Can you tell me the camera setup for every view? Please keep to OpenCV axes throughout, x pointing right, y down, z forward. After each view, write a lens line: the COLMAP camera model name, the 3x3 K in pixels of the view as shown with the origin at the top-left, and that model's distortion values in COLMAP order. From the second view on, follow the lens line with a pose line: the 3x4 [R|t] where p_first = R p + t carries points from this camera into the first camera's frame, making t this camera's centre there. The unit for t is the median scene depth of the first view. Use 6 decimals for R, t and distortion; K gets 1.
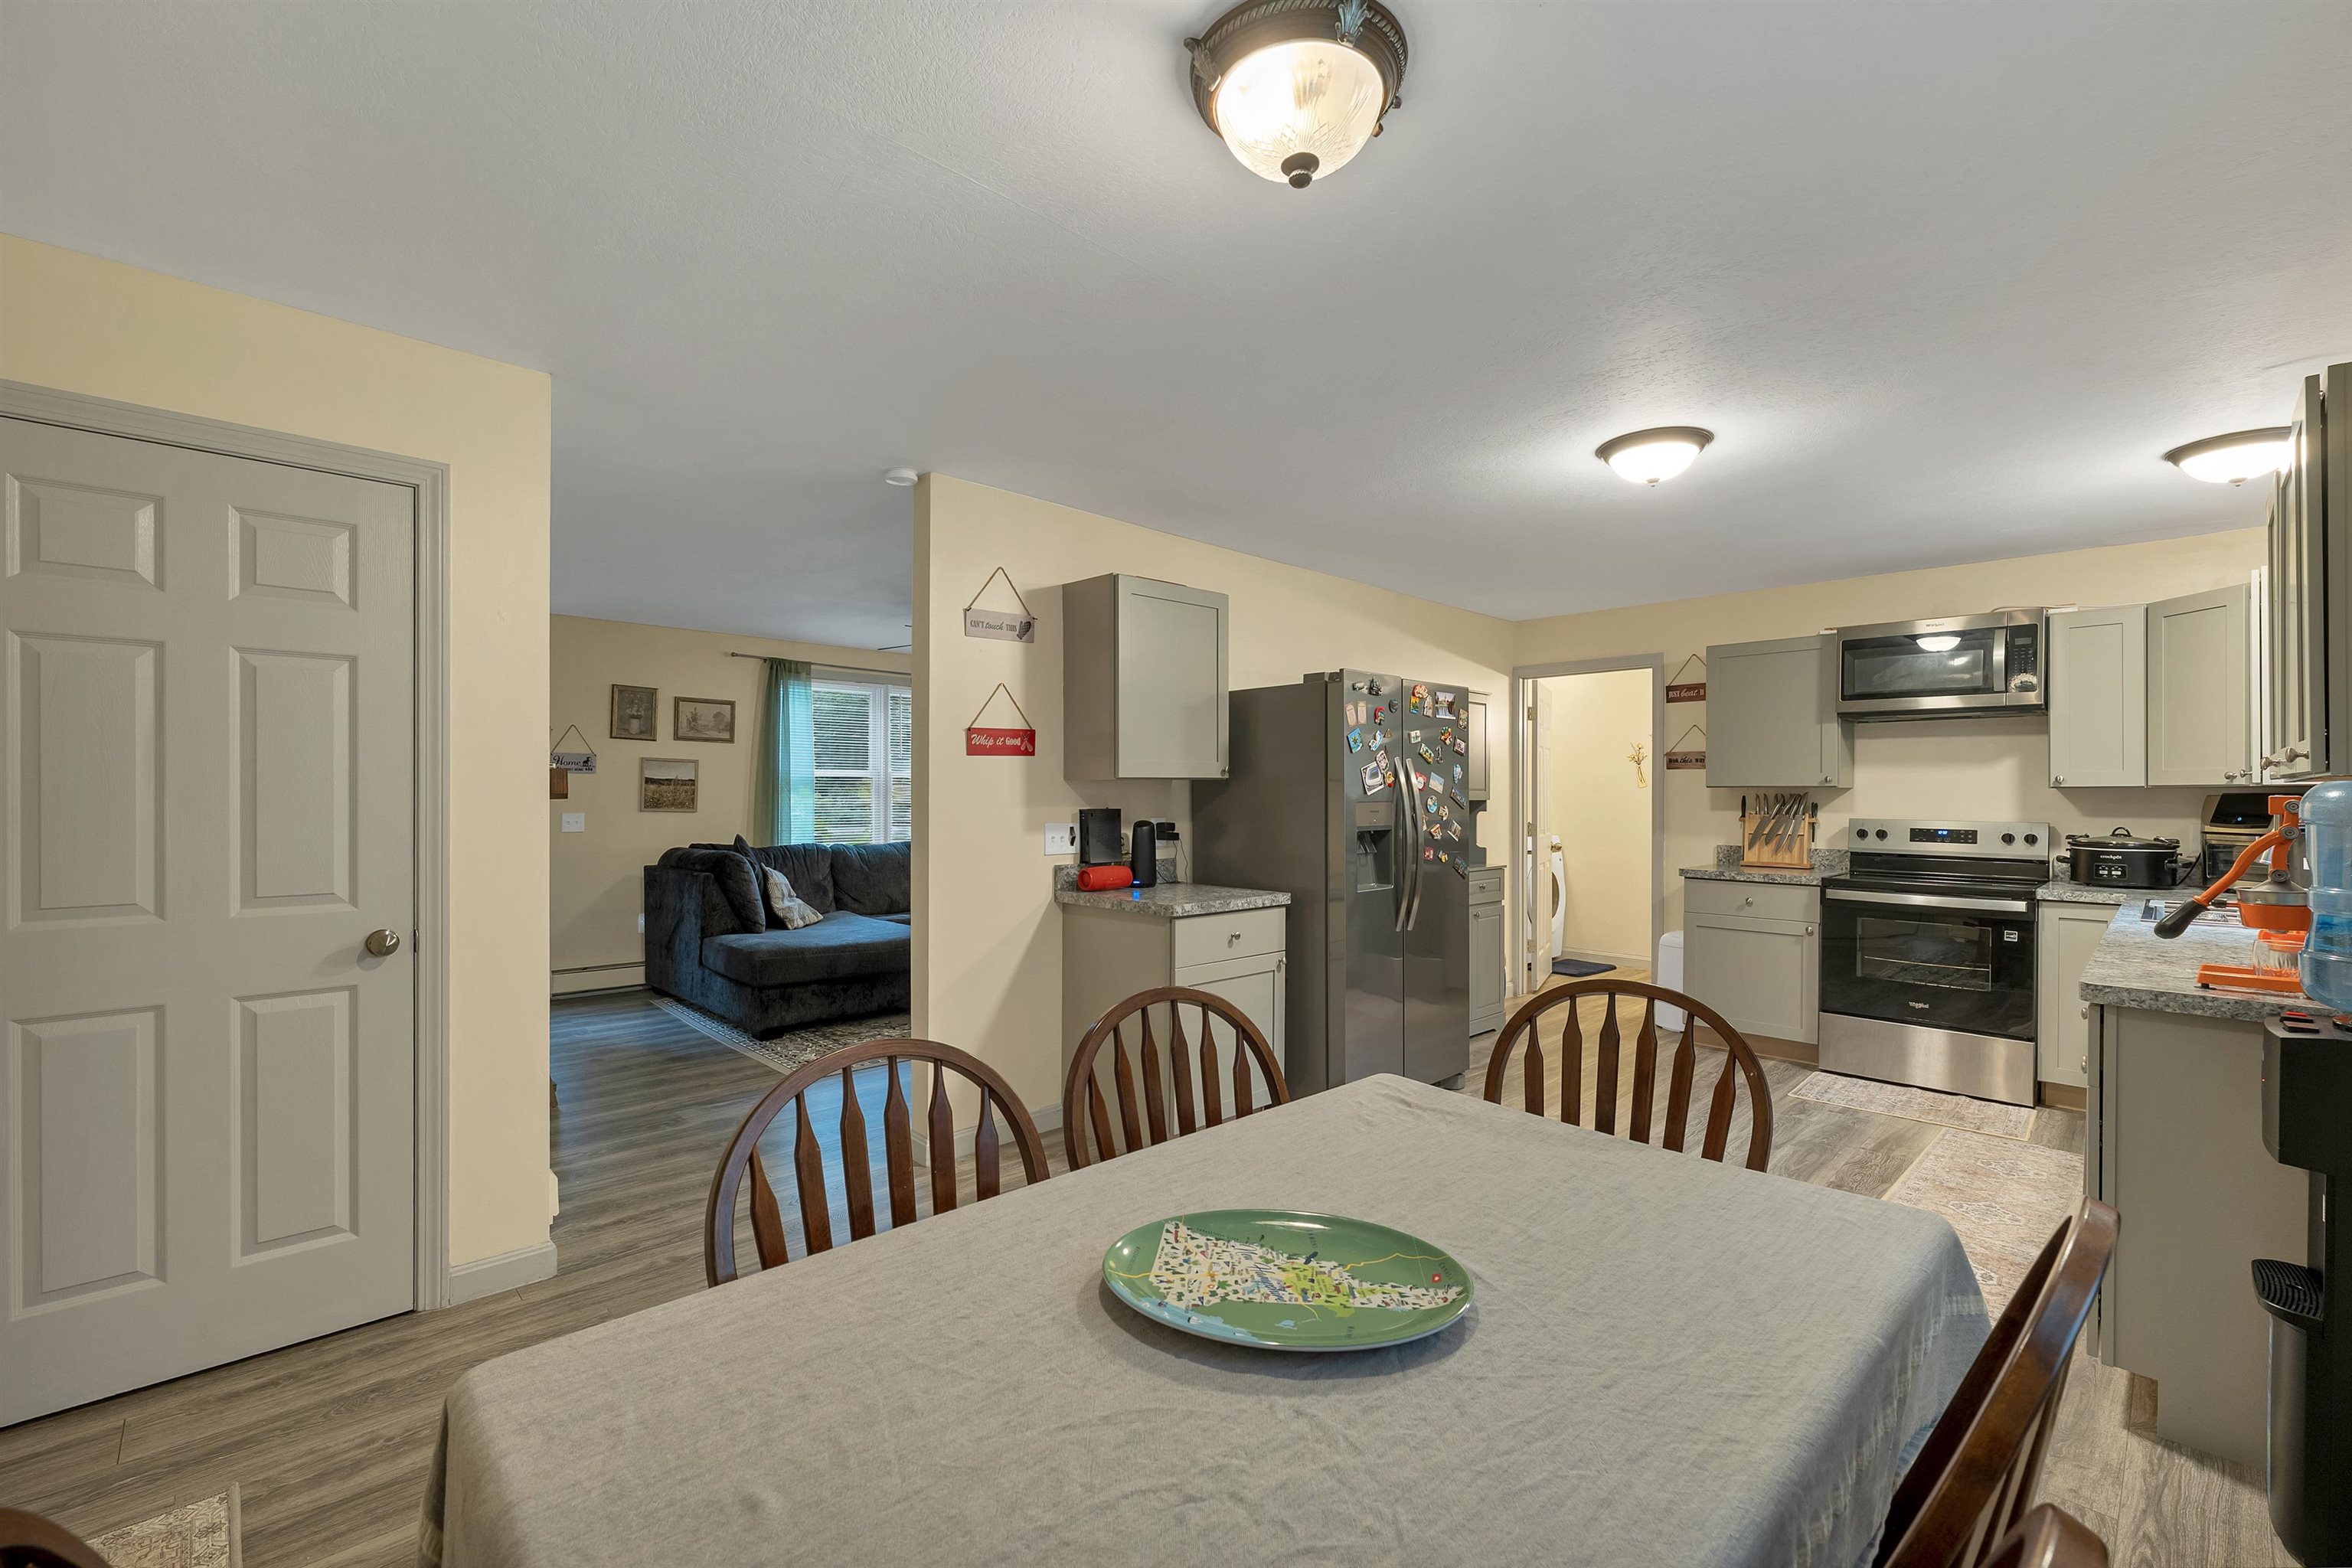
lens RADIAL K [[984.8, 0, 1173.0], [0, 984.8, 794.8], [0, 0, 1]] dist [-0.002083, 0.000024]
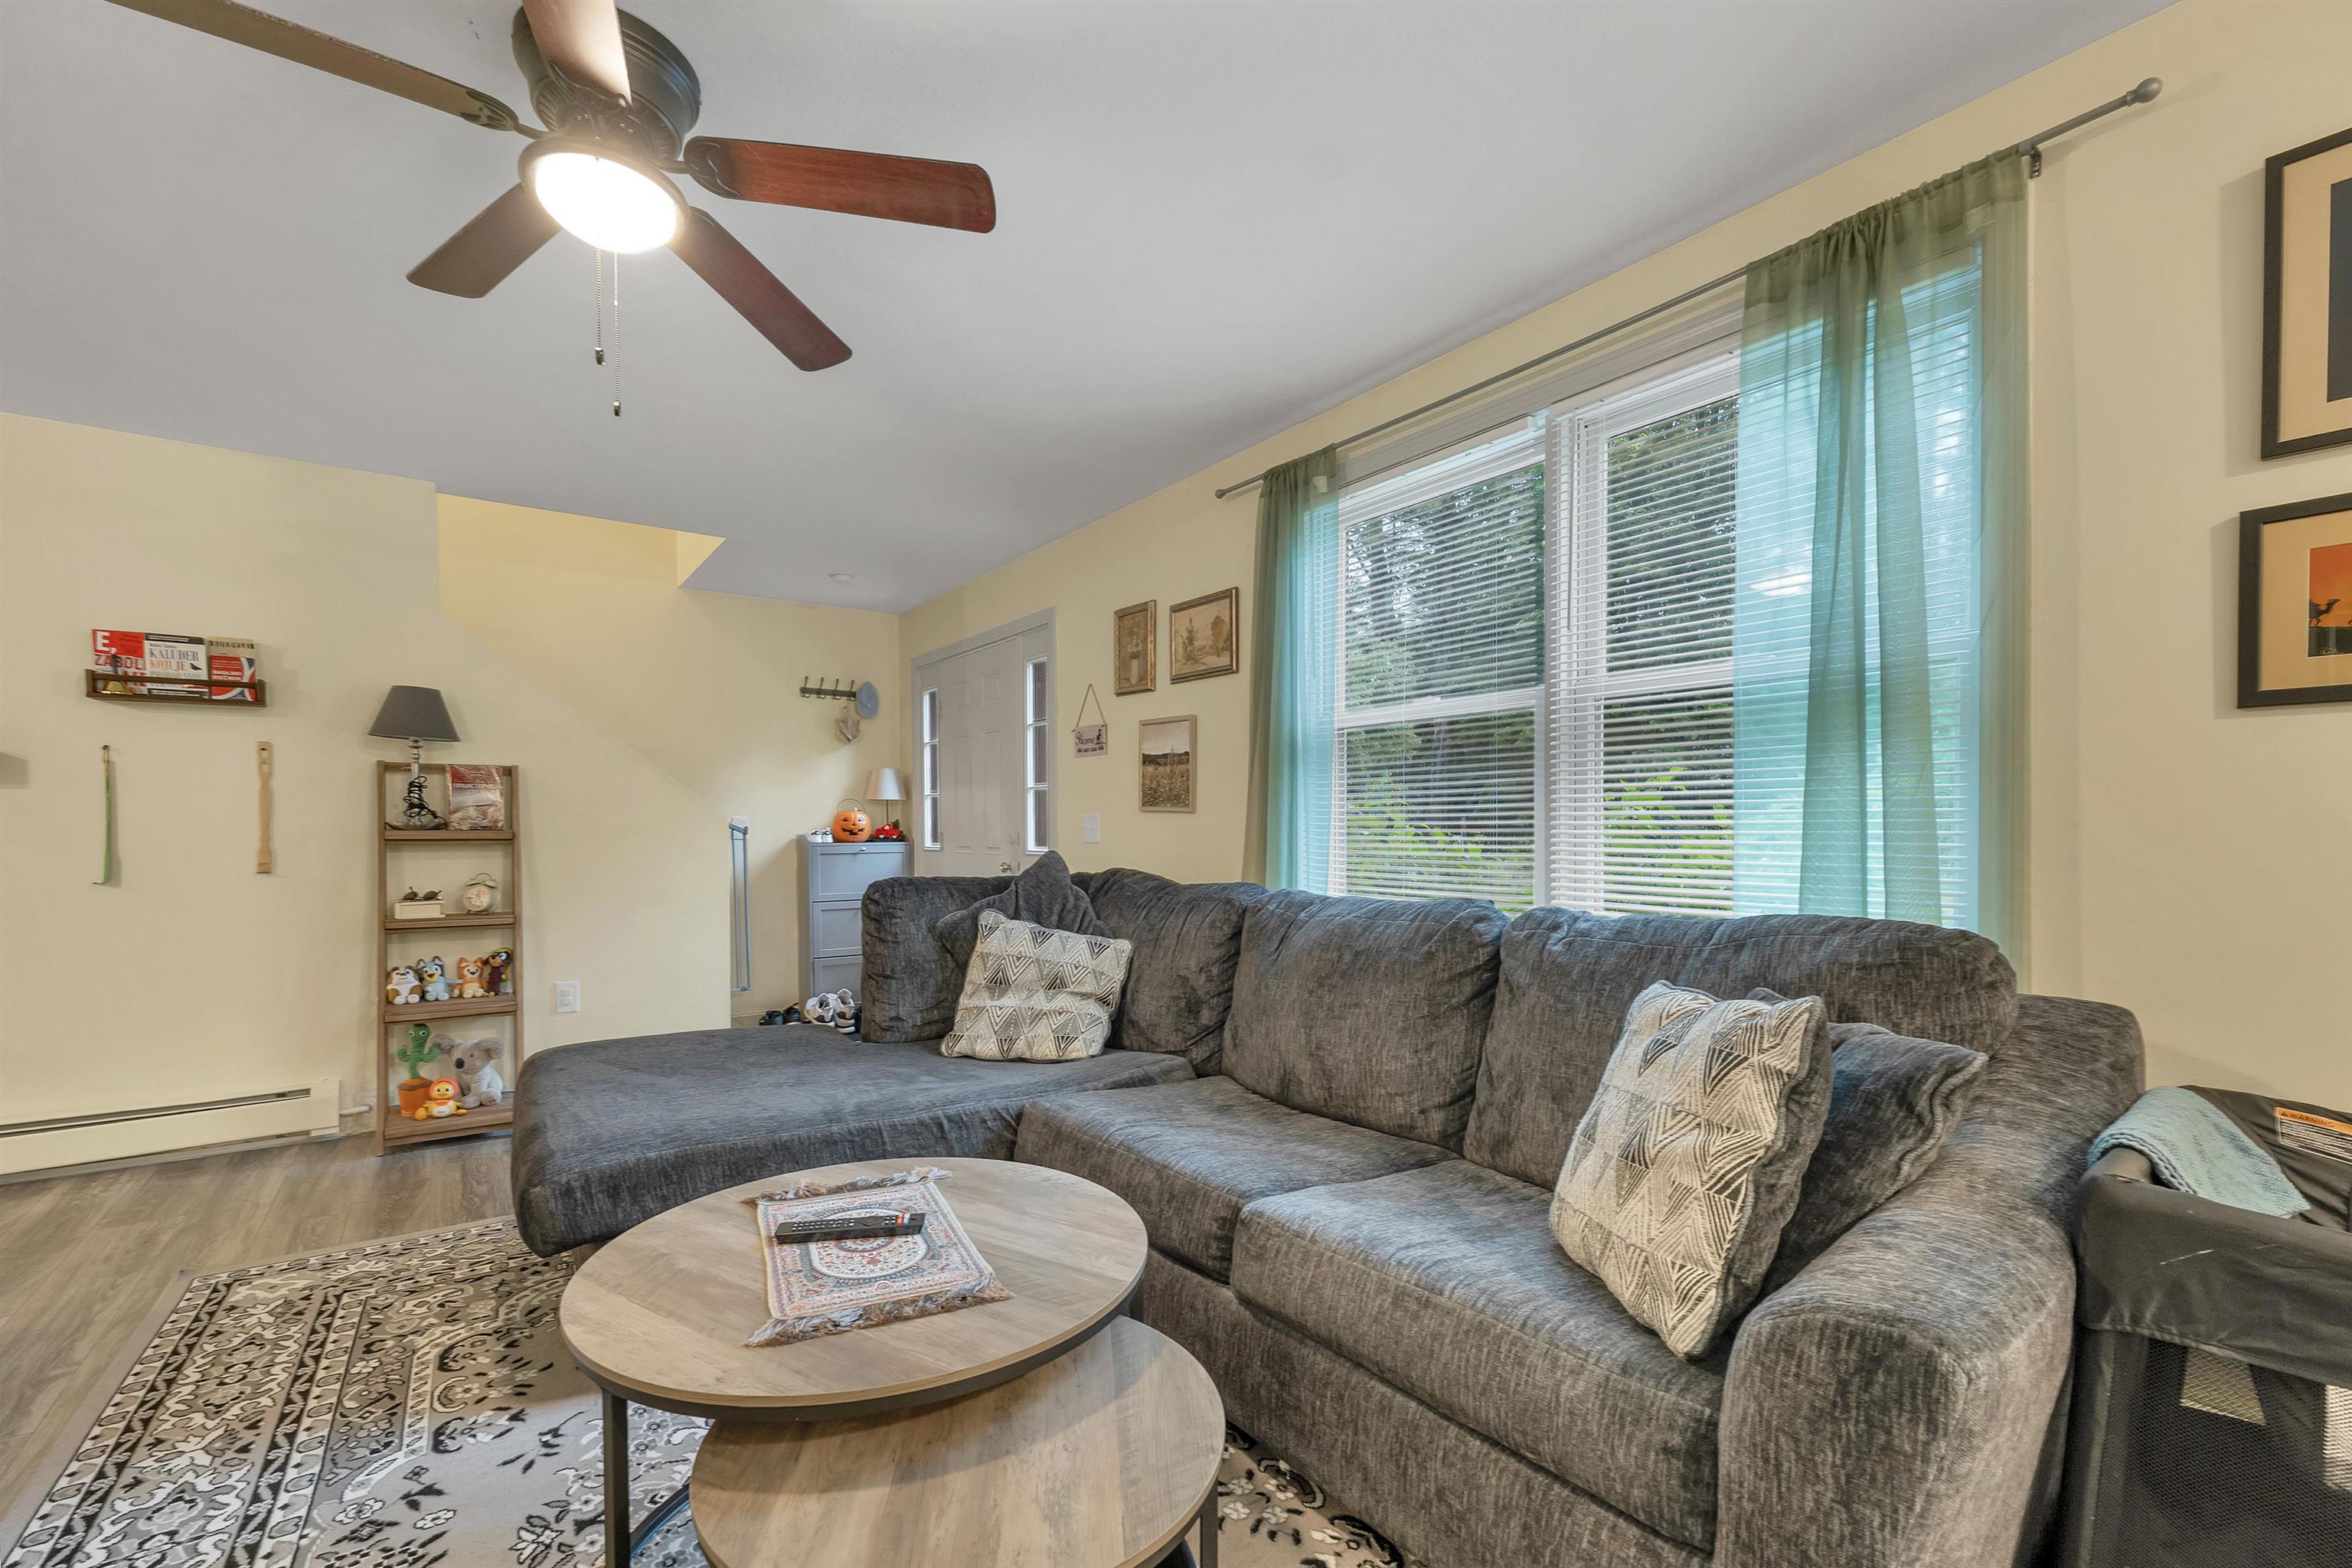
lens RADIAL K [[997.4, 0, 1173.9], [0, 997.4, 848.4], [0, 0, 1]] dist [-0.000810, -0.000072]
pose [[-0.136295, 0.019860, -0.990469, 0.064108], [0.005630, 0.999798, 0.019273, 0.028709], [0.990652, -0.002950, -0.136379, 1.132833]]
